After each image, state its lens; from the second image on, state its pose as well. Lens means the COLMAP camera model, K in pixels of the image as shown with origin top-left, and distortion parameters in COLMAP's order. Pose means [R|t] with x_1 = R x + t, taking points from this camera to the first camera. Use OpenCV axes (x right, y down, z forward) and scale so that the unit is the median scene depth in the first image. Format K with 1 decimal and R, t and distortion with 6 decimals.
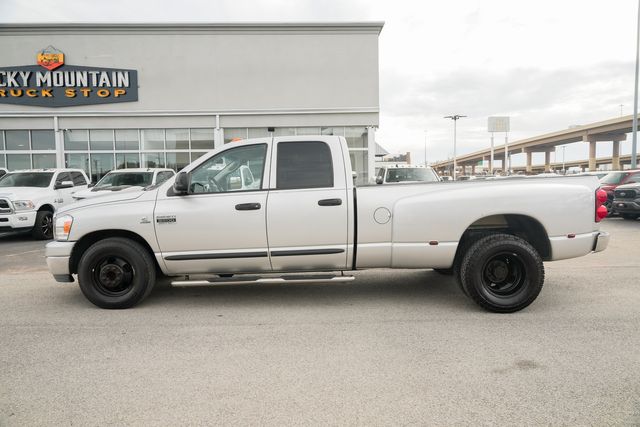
lens RADIAL K [[445.8, 0, 315.8], [0, 445.8, 217.6], [0, 0, 1]] dist [0.006791, -0.003900]
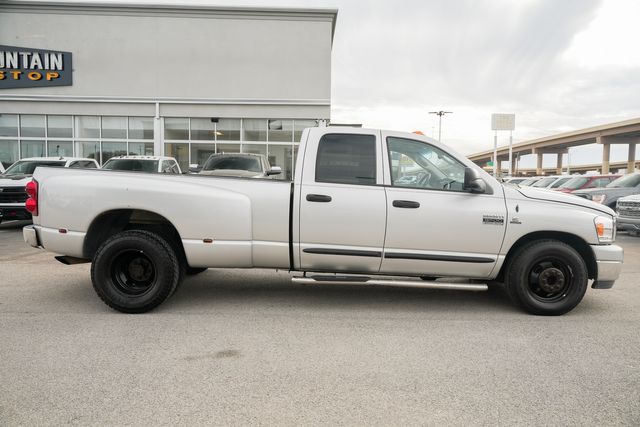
lens RADIAL K [[494.4, 0, 323.2], [0, 494.4, 214.8], [0, 0, 1]] dist [0.016708, -0.004062]
pose [[0.999456, 0.030813, -0.011734, 0.147139], [-0.030924, 0.999478, -0.009385, 0.002459], [0.011438, 0.009743, 0.999887, -0.029657]]
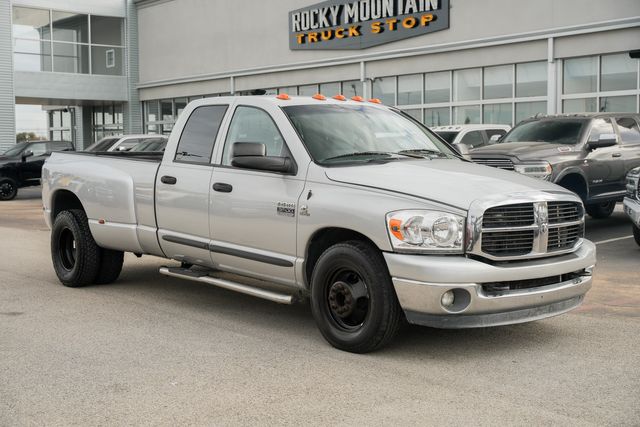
lens RADIAL K [[901.9, 0, 307.6], [0, 901.9, 190.8], [0, 0, 1]] dist [0.069230, 0.000000]
pose [[0.624080, 0.039289, -0.780372, 0.525412], [-0.064152, 0.997940, -0.001061, -0.007774], [0.778723, 0.050725, 0.625314, 0.015743]]
